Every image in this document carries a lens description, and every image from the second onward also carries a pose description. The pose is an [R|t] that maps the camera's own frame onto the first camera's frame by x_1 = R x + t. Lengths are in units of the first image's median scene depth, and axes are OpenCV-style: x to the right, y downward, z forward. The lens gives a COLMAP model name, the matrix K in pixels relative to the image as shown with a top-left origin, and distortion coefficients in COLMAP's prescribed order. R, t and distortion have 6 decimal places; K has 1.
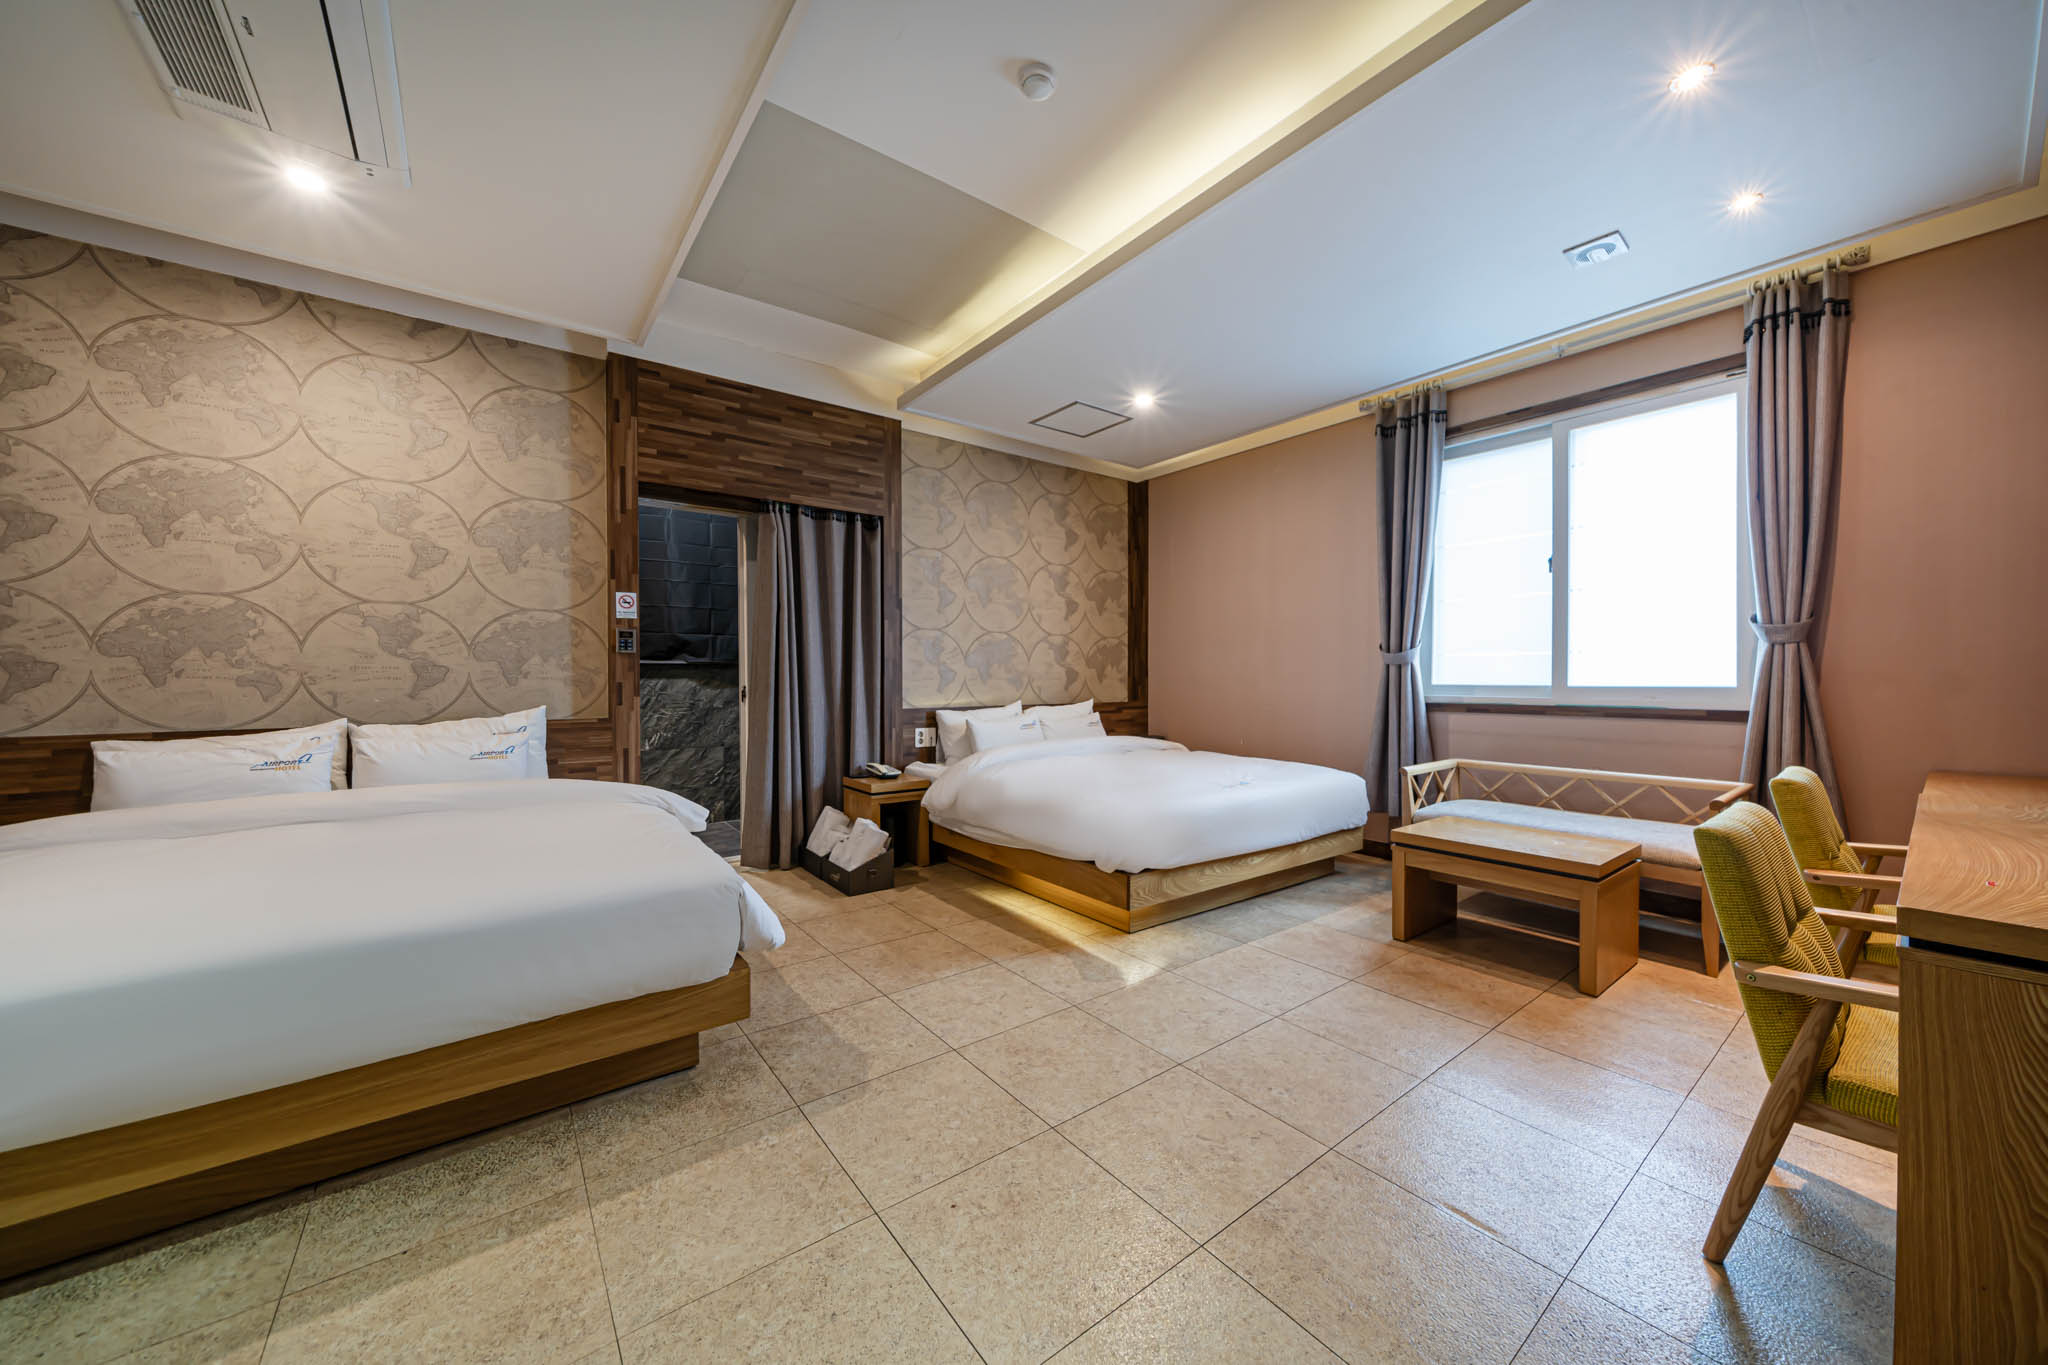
lens RADIAL K [[728.0, 0, 1039.1], [0, 728.0, 684.4], [0, 0, 1]] dist [-0.001148, -0.000077]
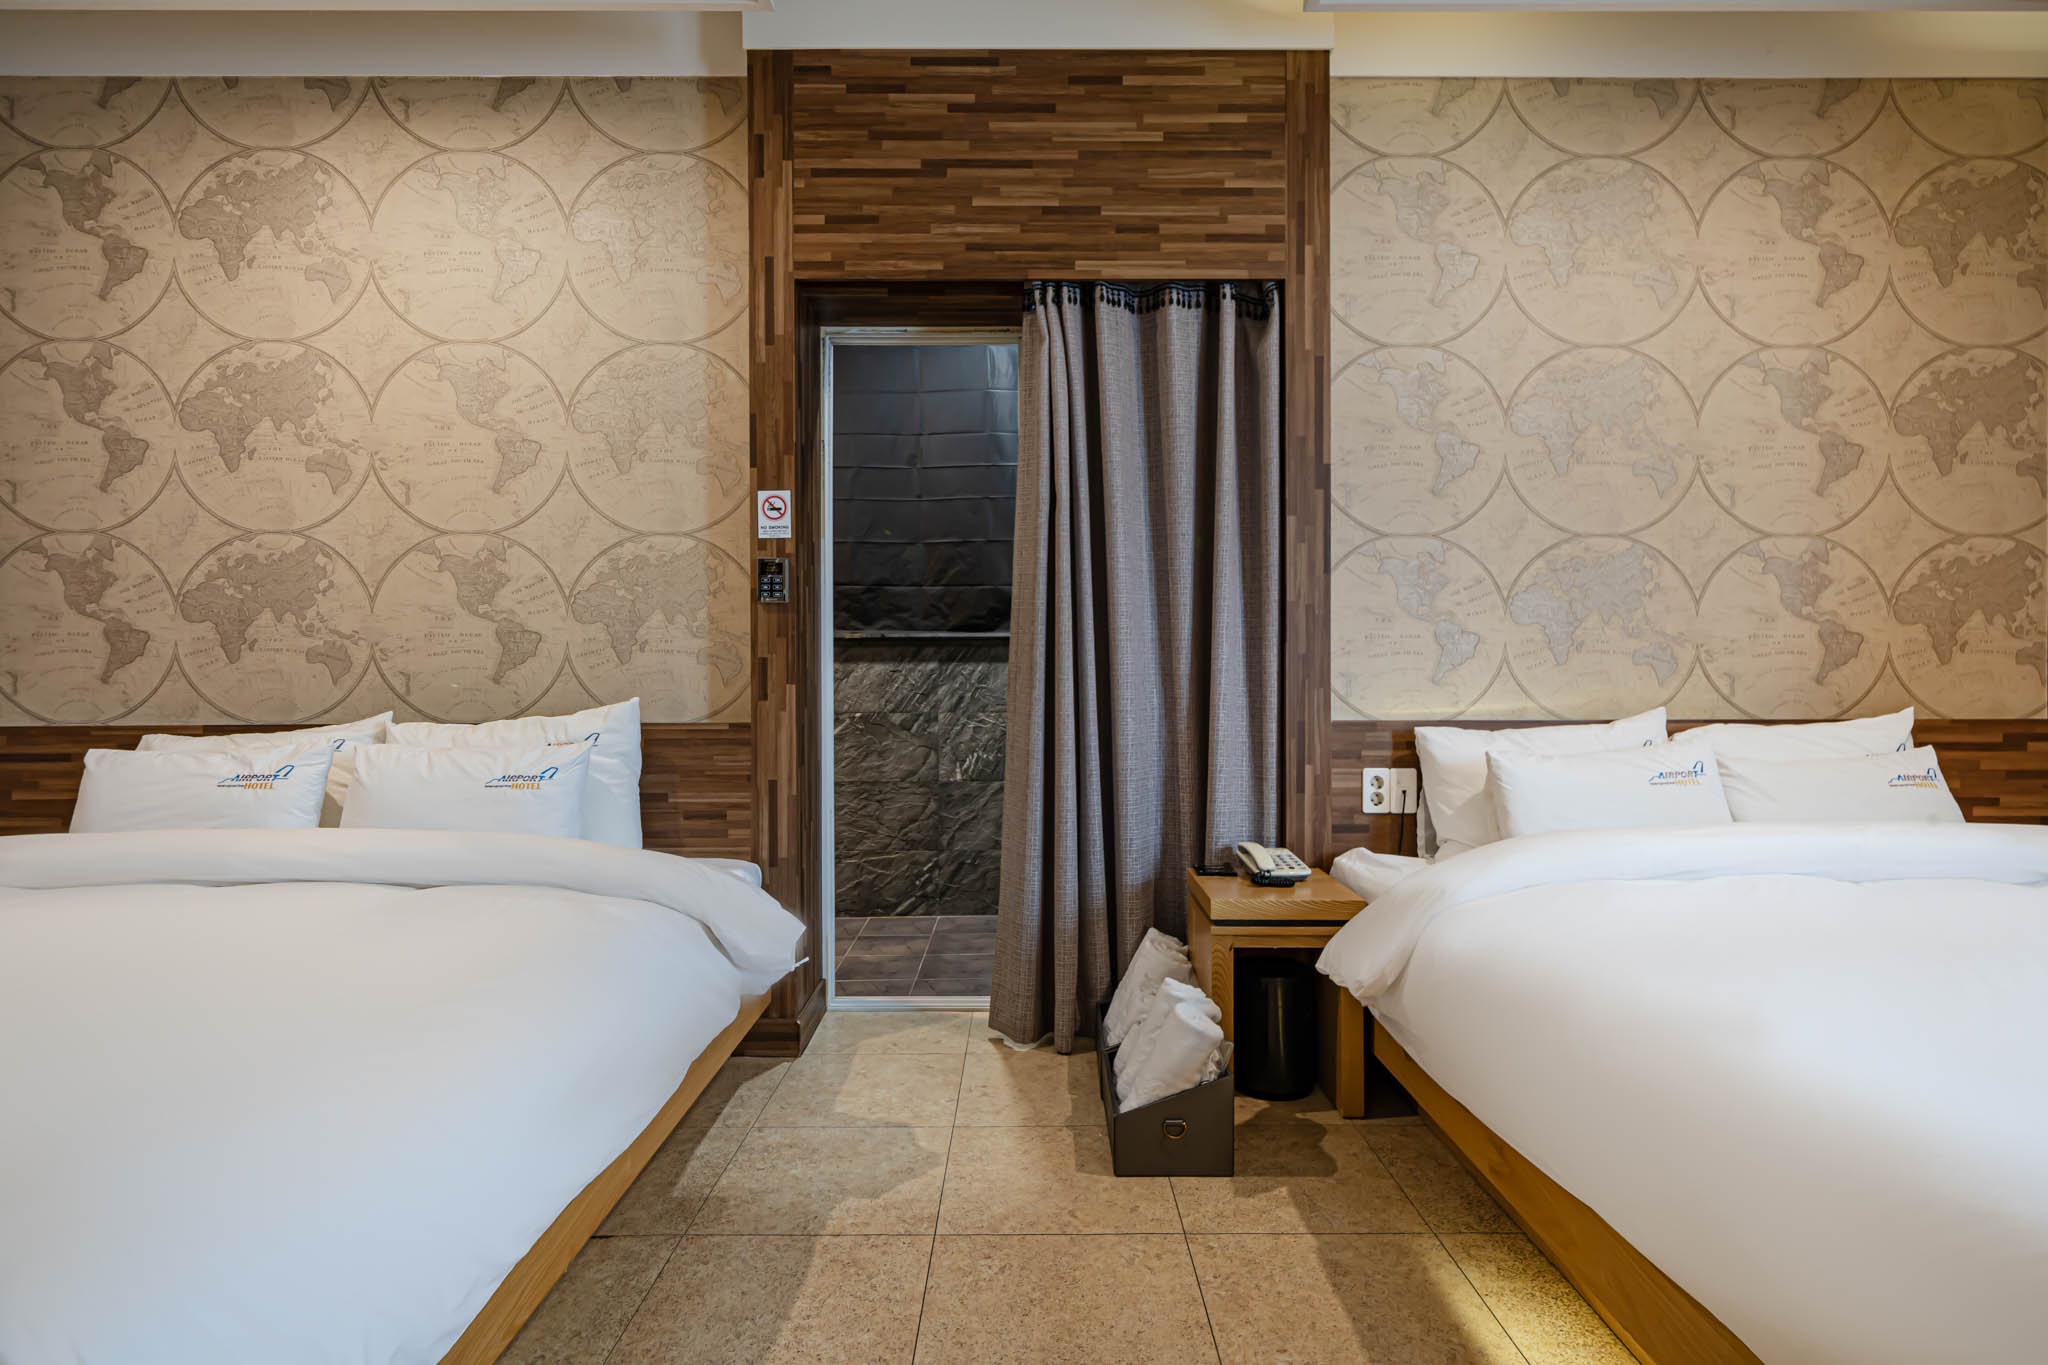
lens RADIAL K [[1051.1, 0, 1031.8], [0, 1051.1, 686.0], [0, 0, 1]] dist [0.000414, 0.000183]
pose [[0.803493, 0.004300, -0.595298, 0.048323], [-0.005714, 0.999984, -0.000490, 0.017226], [0.595286, 0.003795, 0.803505, 0.480670]]
